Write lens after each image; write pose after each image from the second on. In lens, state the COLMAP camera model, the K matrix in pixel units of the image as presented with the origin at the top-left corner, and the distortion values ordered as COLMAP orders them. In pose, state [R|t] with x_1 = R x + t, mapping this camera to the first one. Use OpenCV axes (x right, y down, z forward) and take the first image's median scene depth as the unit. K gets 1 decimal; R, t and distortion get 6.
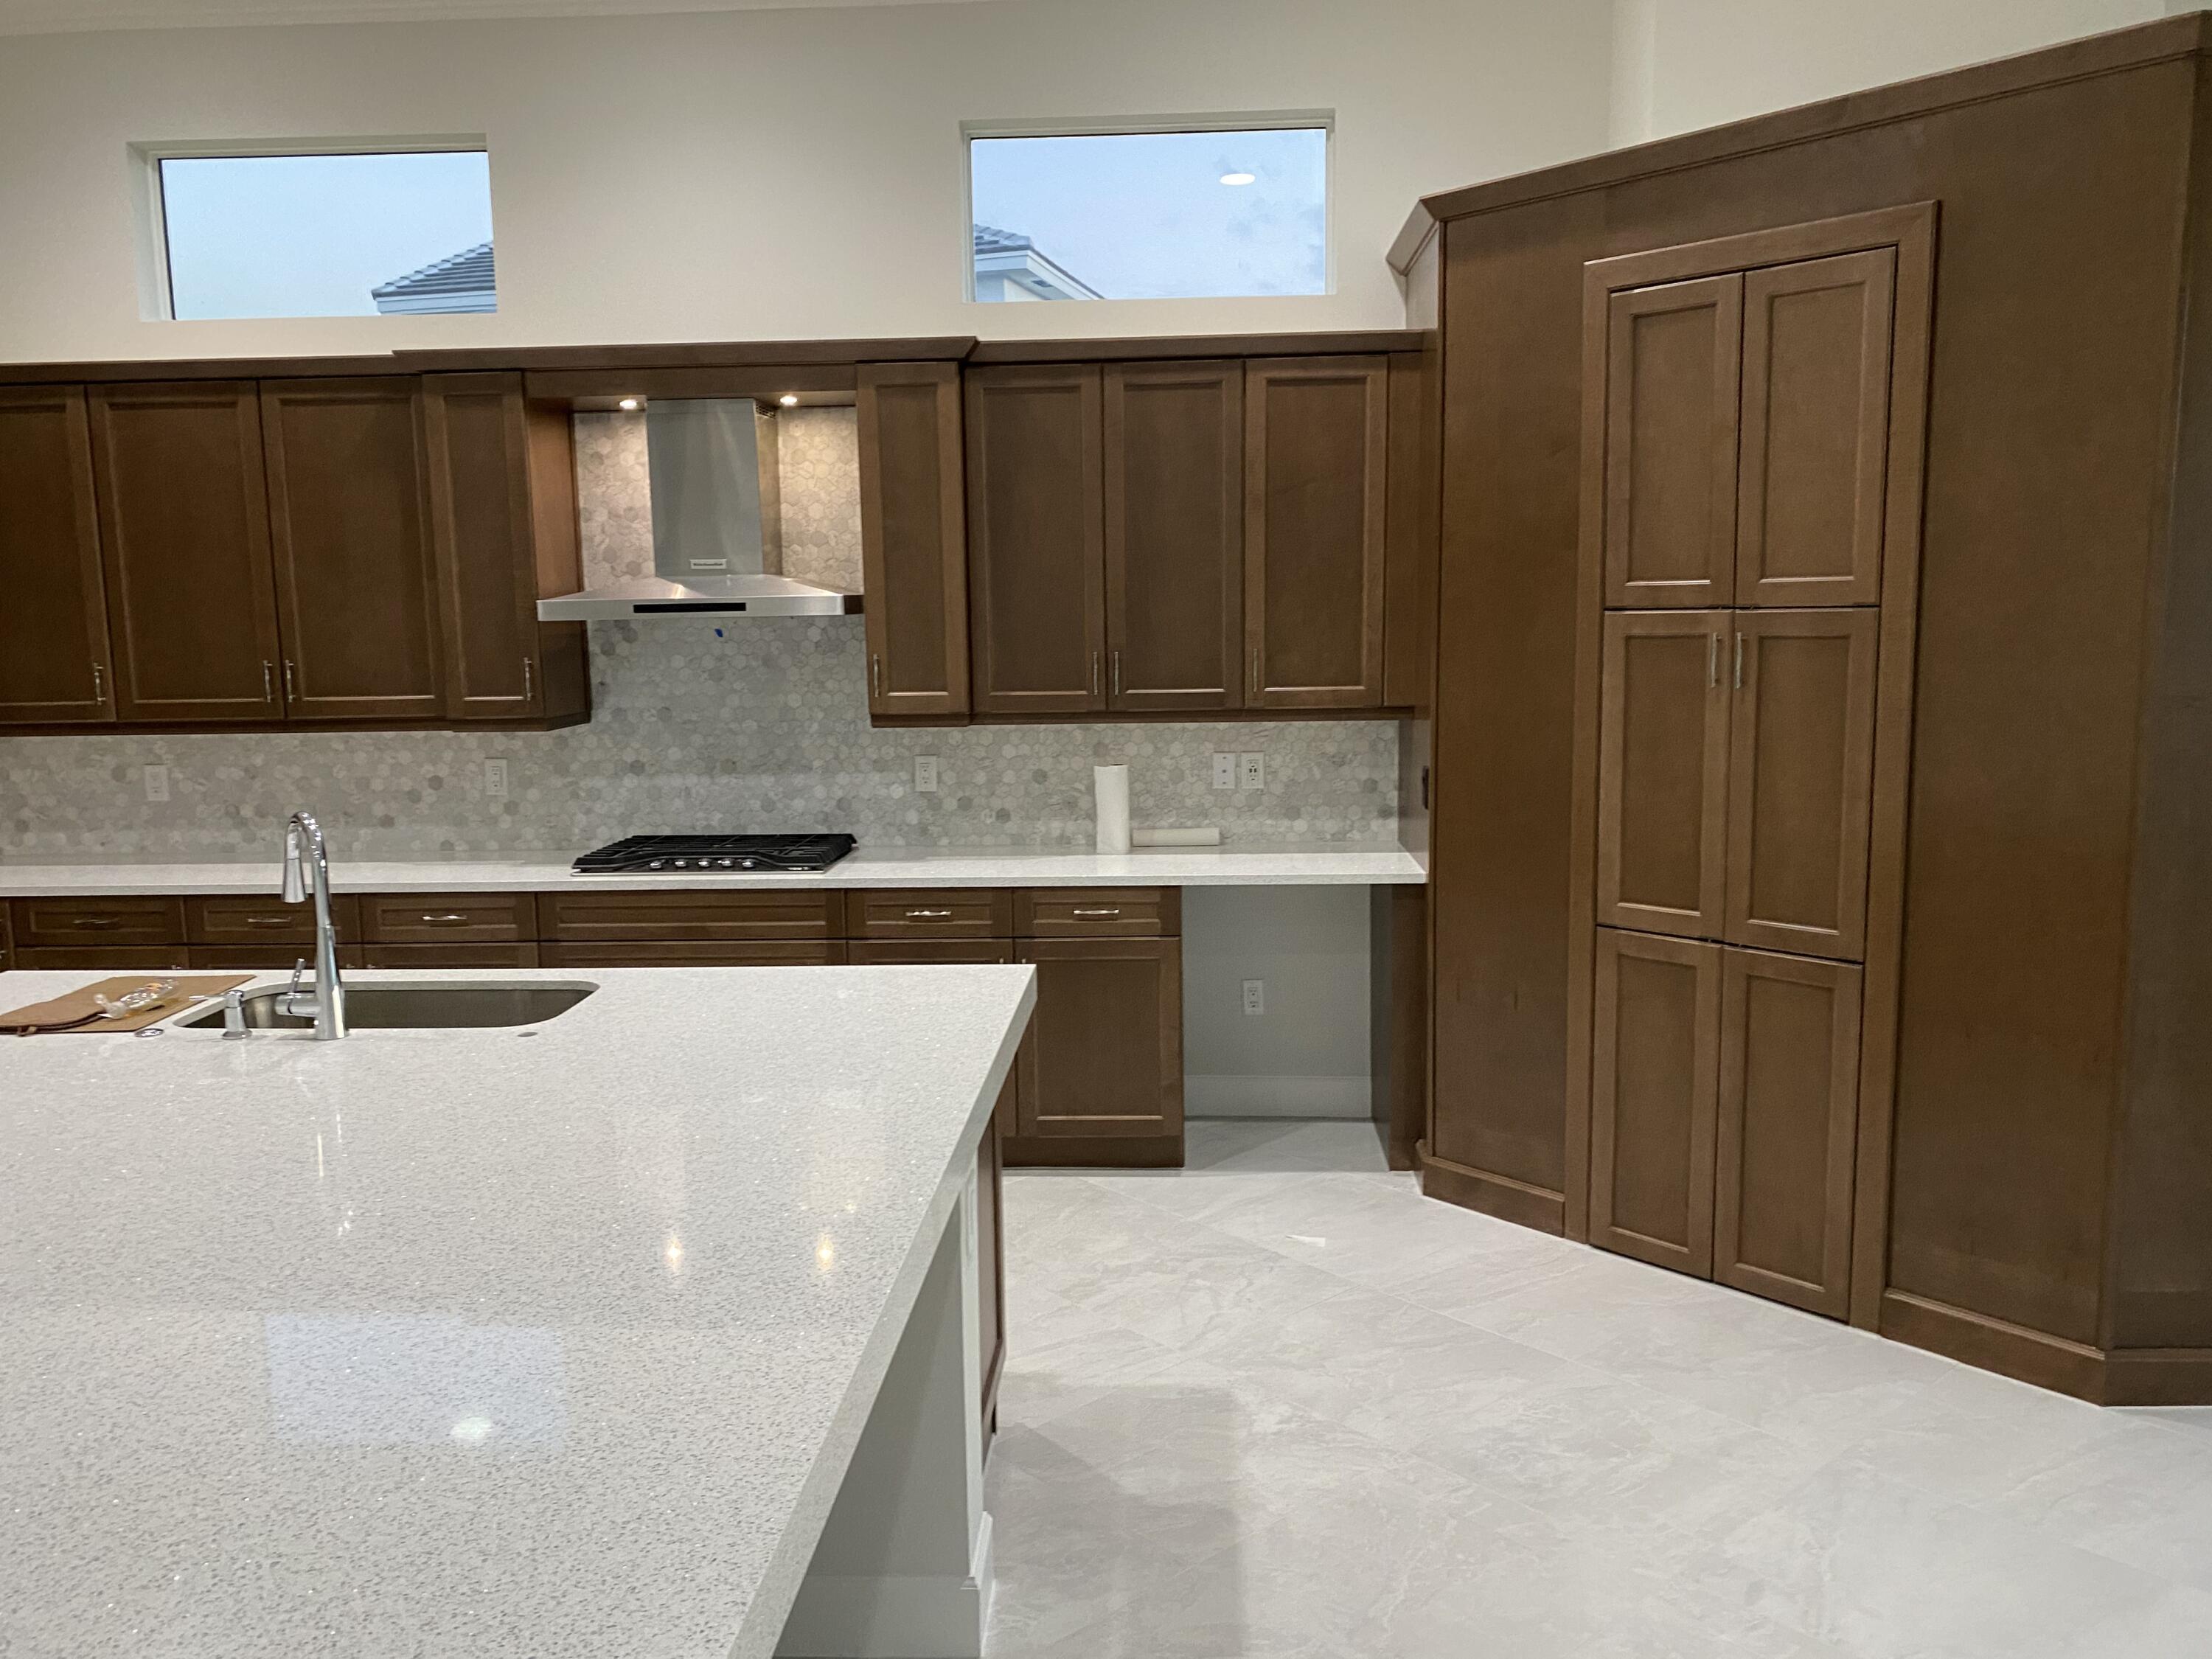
lens RADIAL K [[1661.8, 0, 1104.2], [0, 1661.8, 840.5], [0, 0, 1]] dist [0.005259, -0.005511]
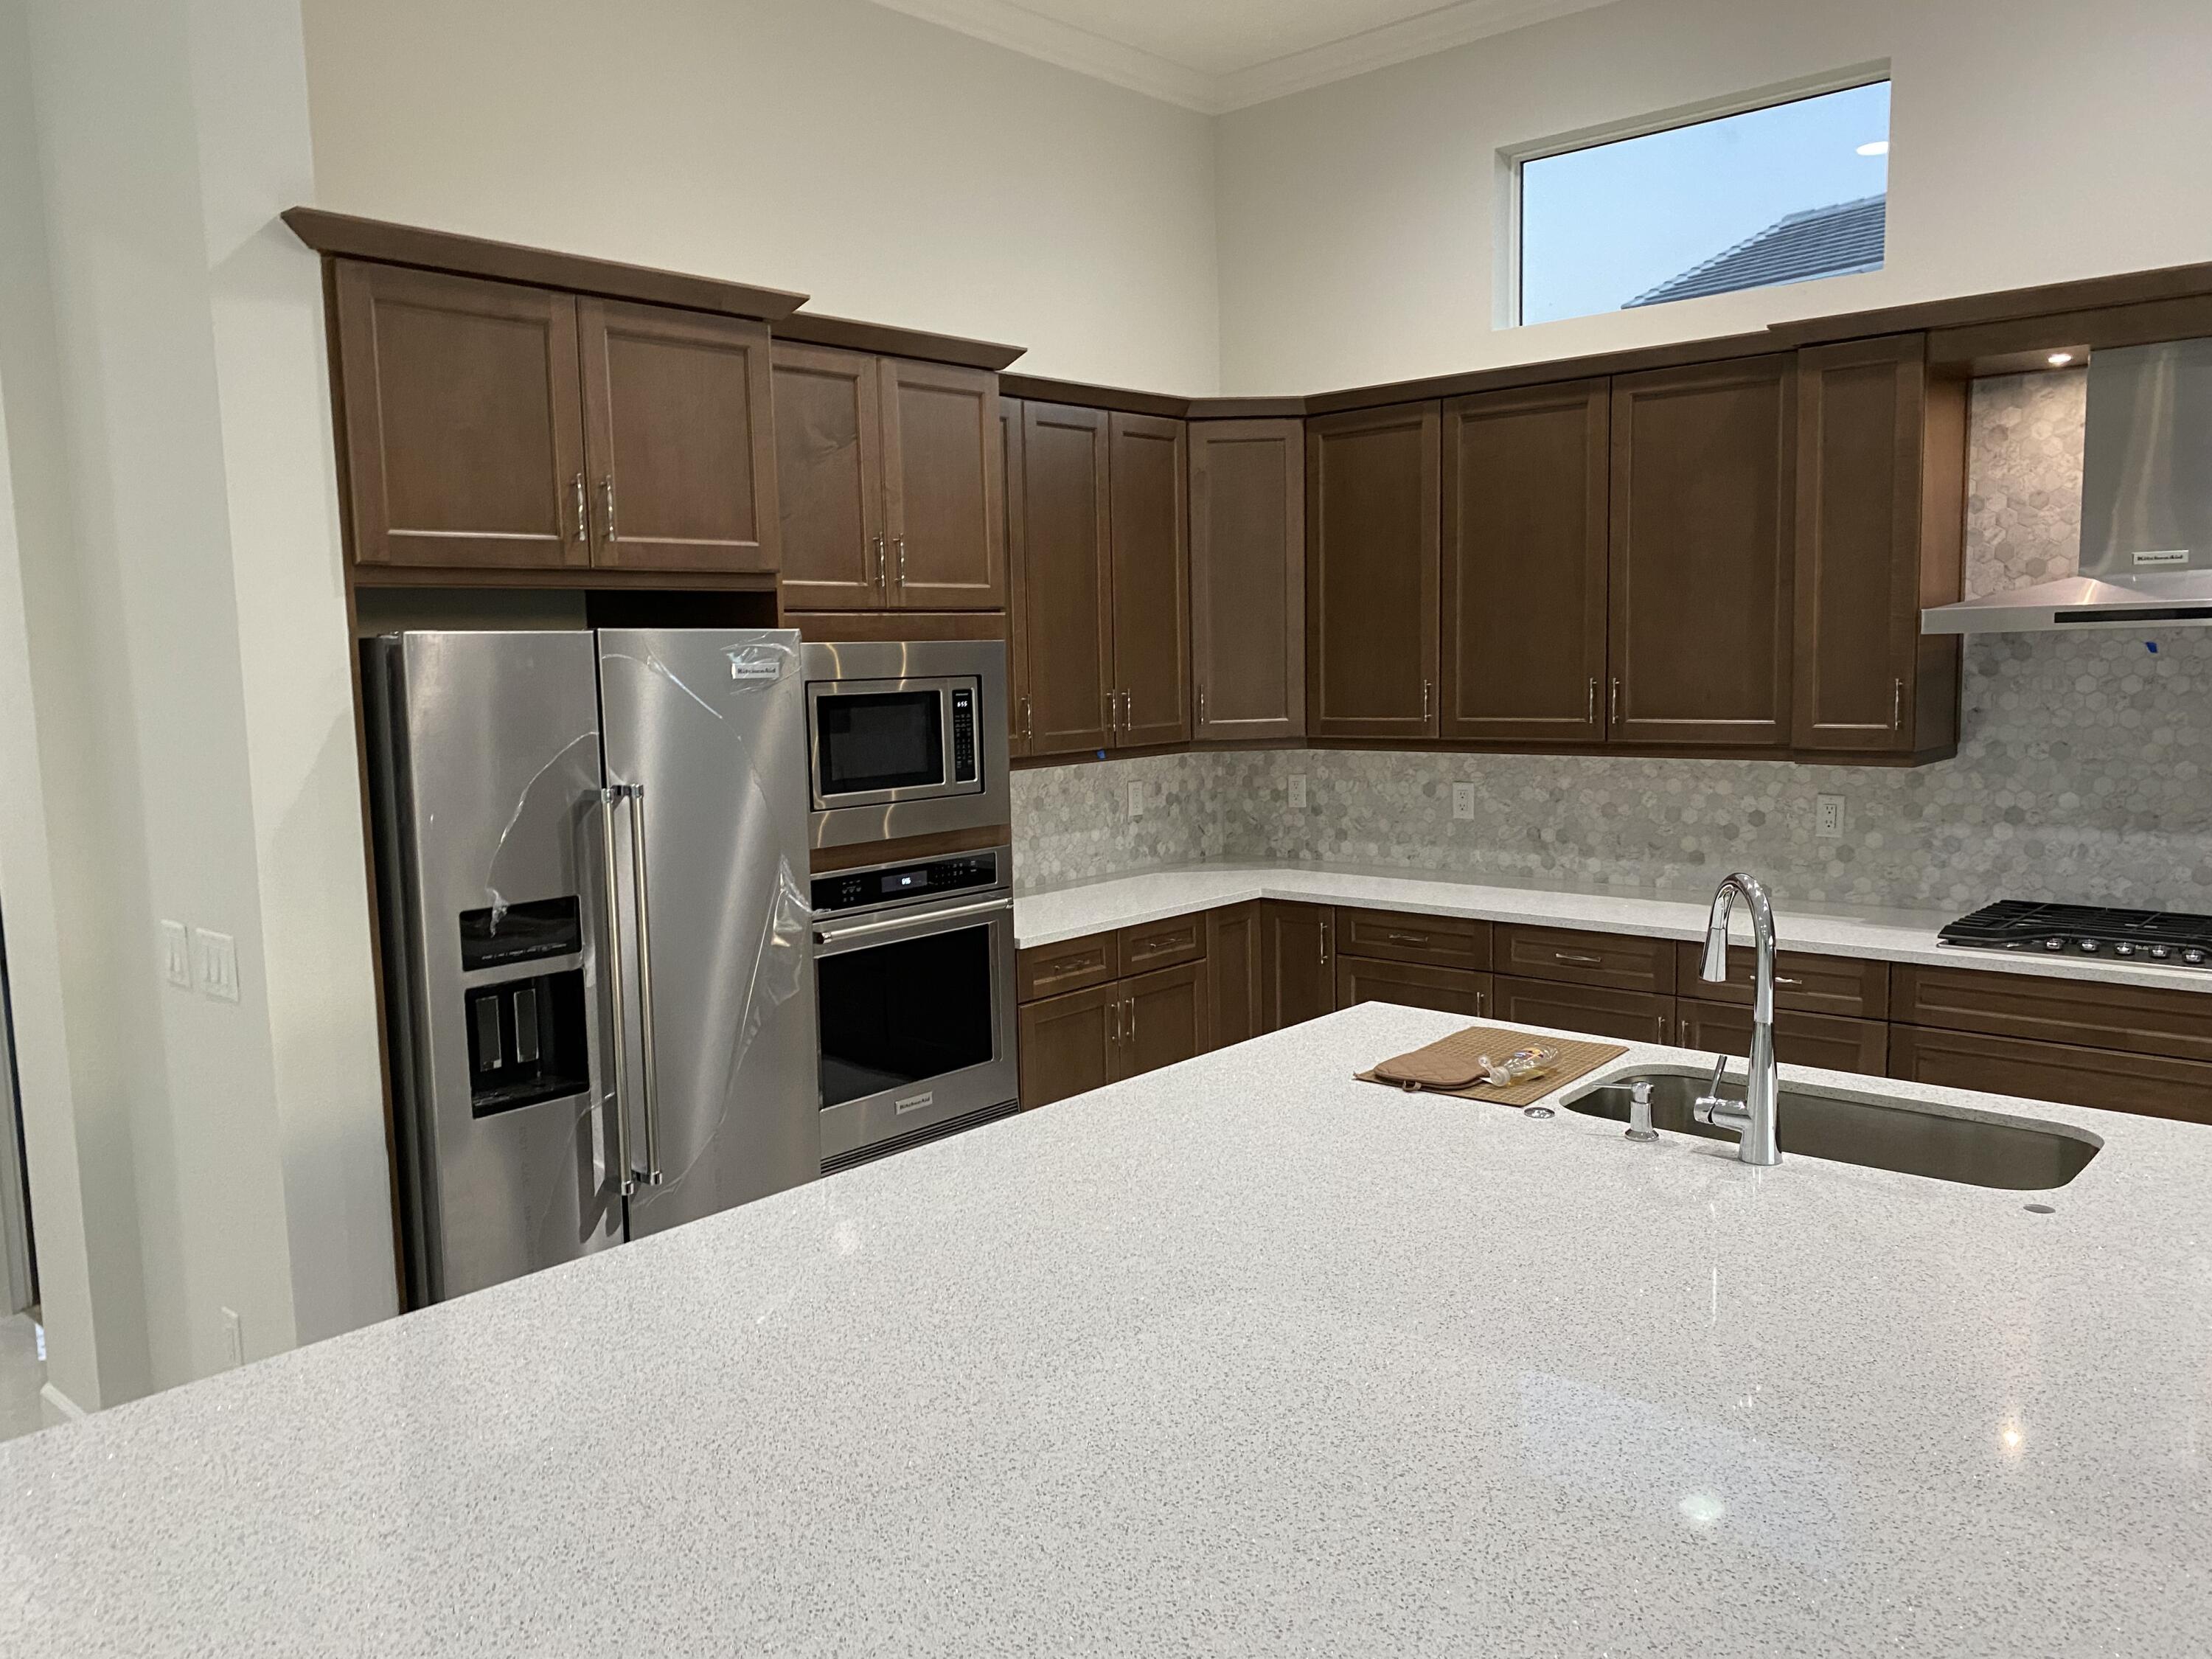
lens RADIAL K [[1661.8, 0, 1104.2], [0, 1661.8, 840.5], [0, 0, 1]] dist [0.005259, -0.005511]
pose [[0.779879, 0.071048, -0.621885, -0.126245], [-0.075628, 0.996954, 0.019056, -0.014219], [0.621344, 0.032171, 0.782877, 0.100255]]
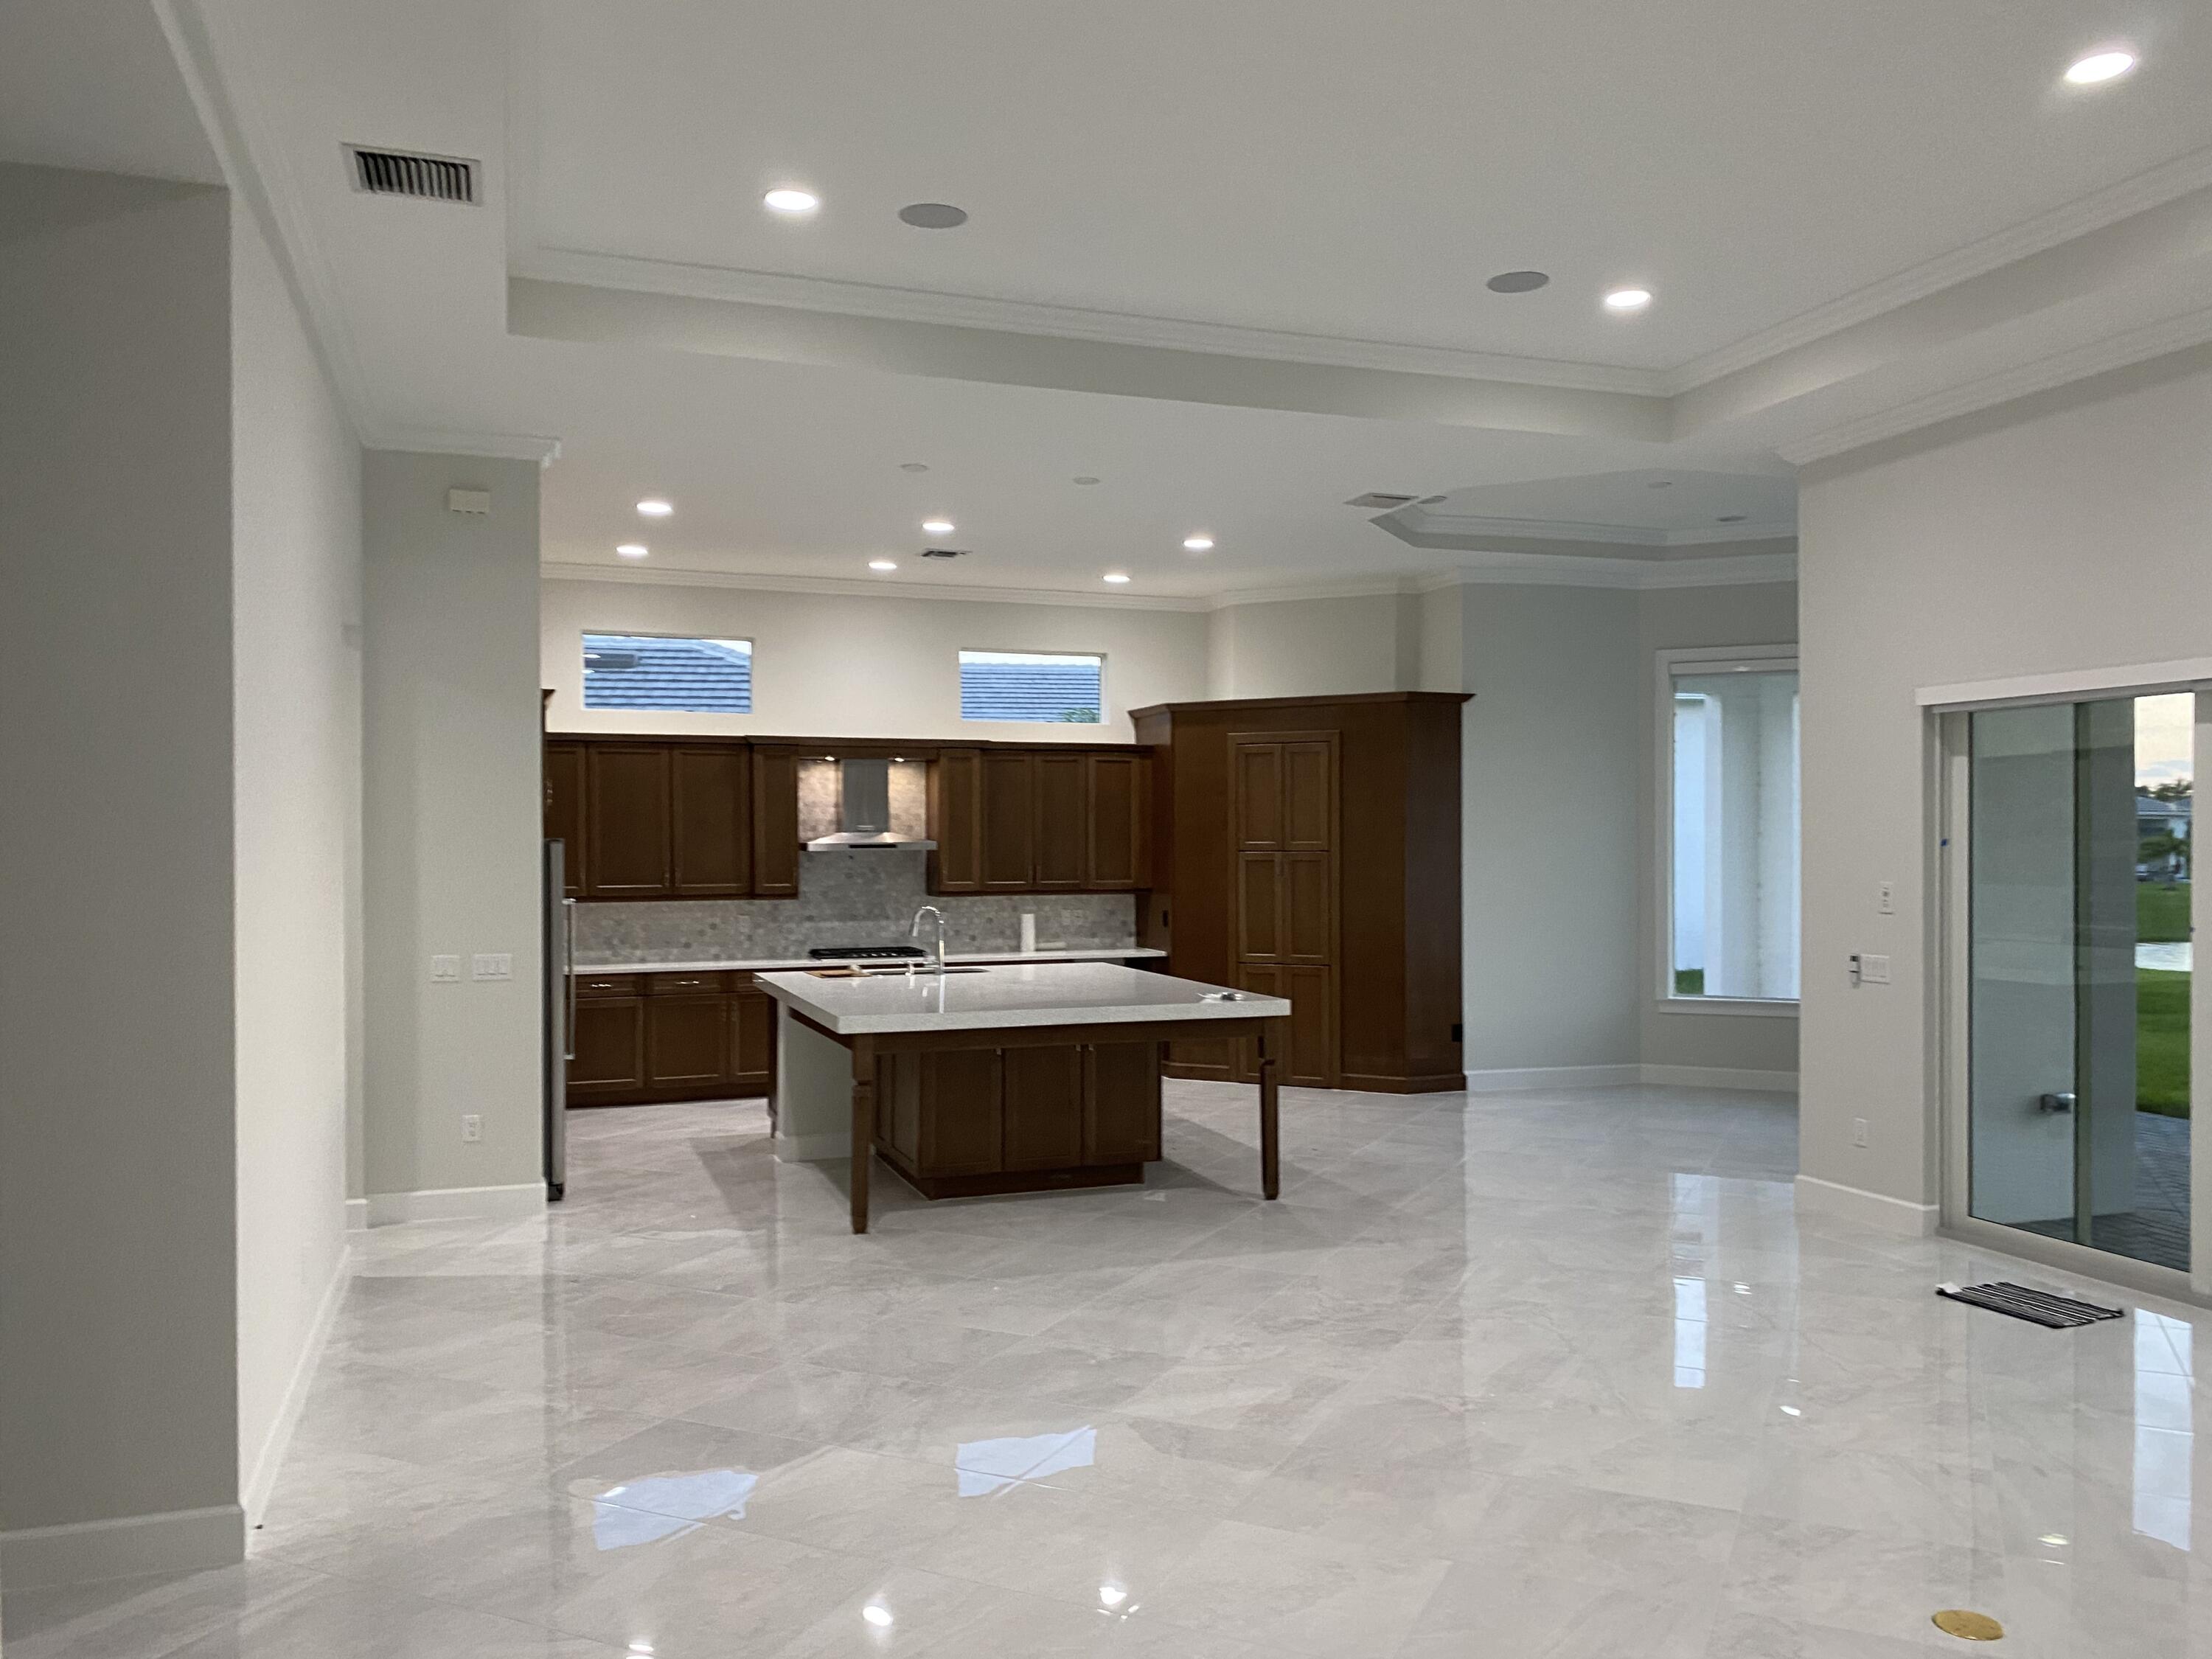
lens RADIAL K [[1661.8, 0, 1104.2], [0, 1661.8, 840.5], [0, 0, 1]] dist [0.005259, -0.005511]
pose [[0.924186, 0.012380, 0.381743, -0.776167], [0.041975, 0.990128, -0.133731, 0.166808], [-0.379630, 0.139616, 0.914543, -1.183016]]
